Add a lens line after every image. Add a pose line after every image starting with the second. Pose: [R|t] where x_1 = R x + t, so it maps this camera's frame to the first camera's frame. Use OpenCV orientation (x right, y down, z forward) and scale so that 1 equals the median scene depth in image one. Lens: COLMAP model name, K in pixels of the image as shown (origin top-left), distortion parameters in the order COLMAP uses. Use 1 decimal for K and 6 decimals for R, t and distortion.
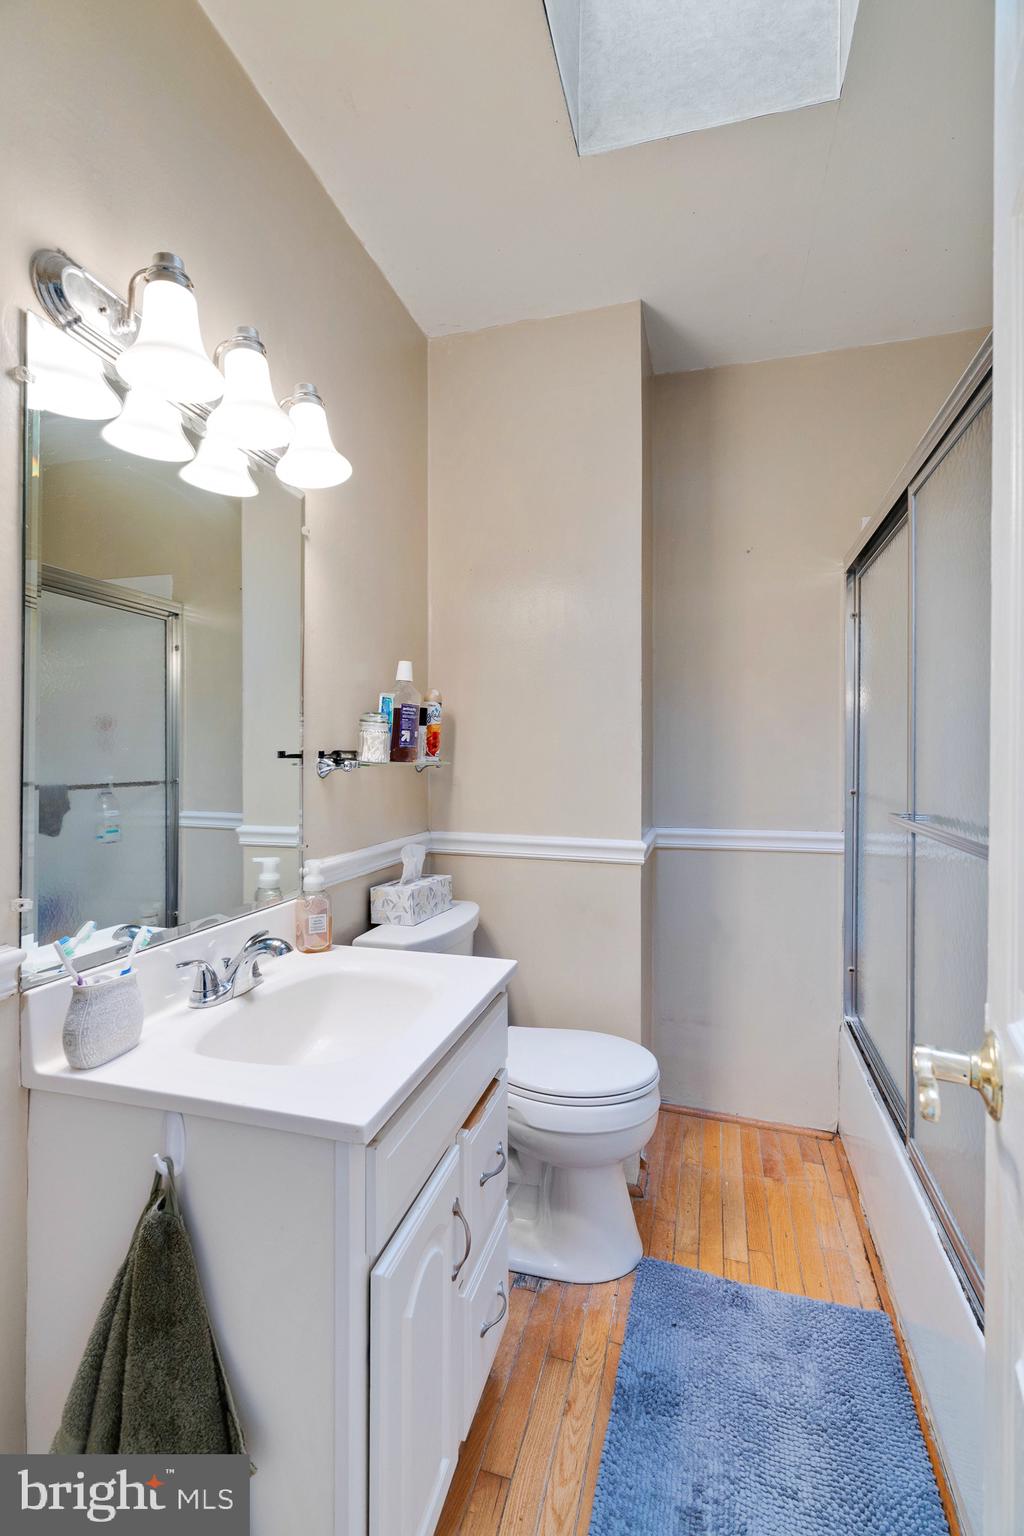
lens RADIAL K [[688.7, 0, 508.6], [0, 688.7, 754.1], [0, 0, 1]] dist [-0.007046, 0.002594]
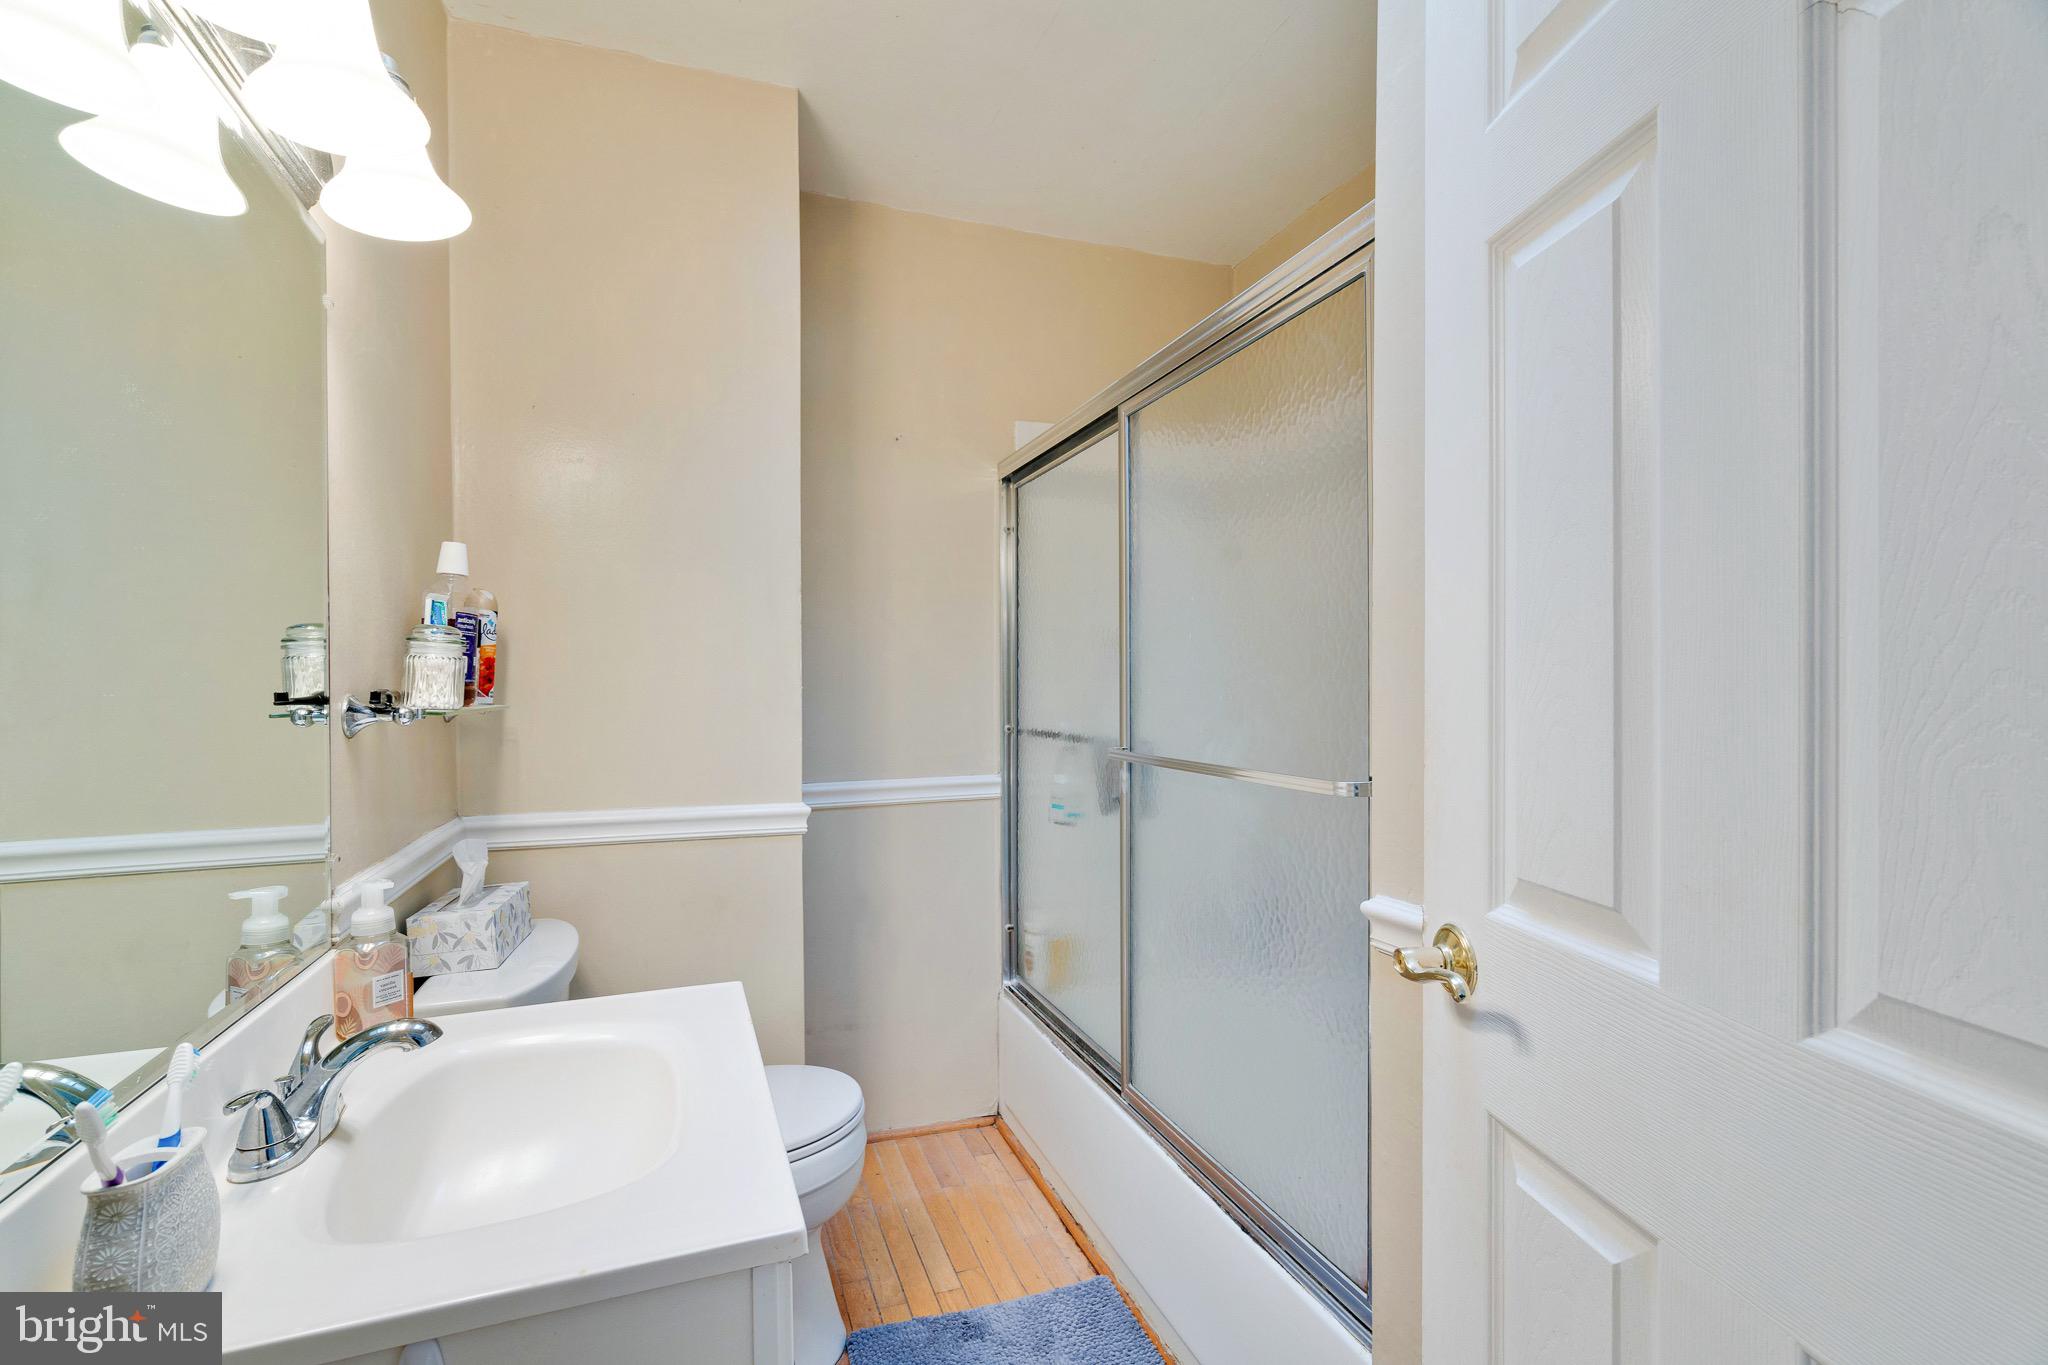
lens RADIAL K [[918.3, 0, 1018.7], [0, 918.3, 689.5], [0, 0, 1]] dist [-0.007046, 0.002594]
pose [[0.800402, -0.012330, 0.599337, -0.250484], [0.008213, 0.999920, 0.009602, -0.007887], [-0.599408, -0.002763, 0.800439, 0.049378]]
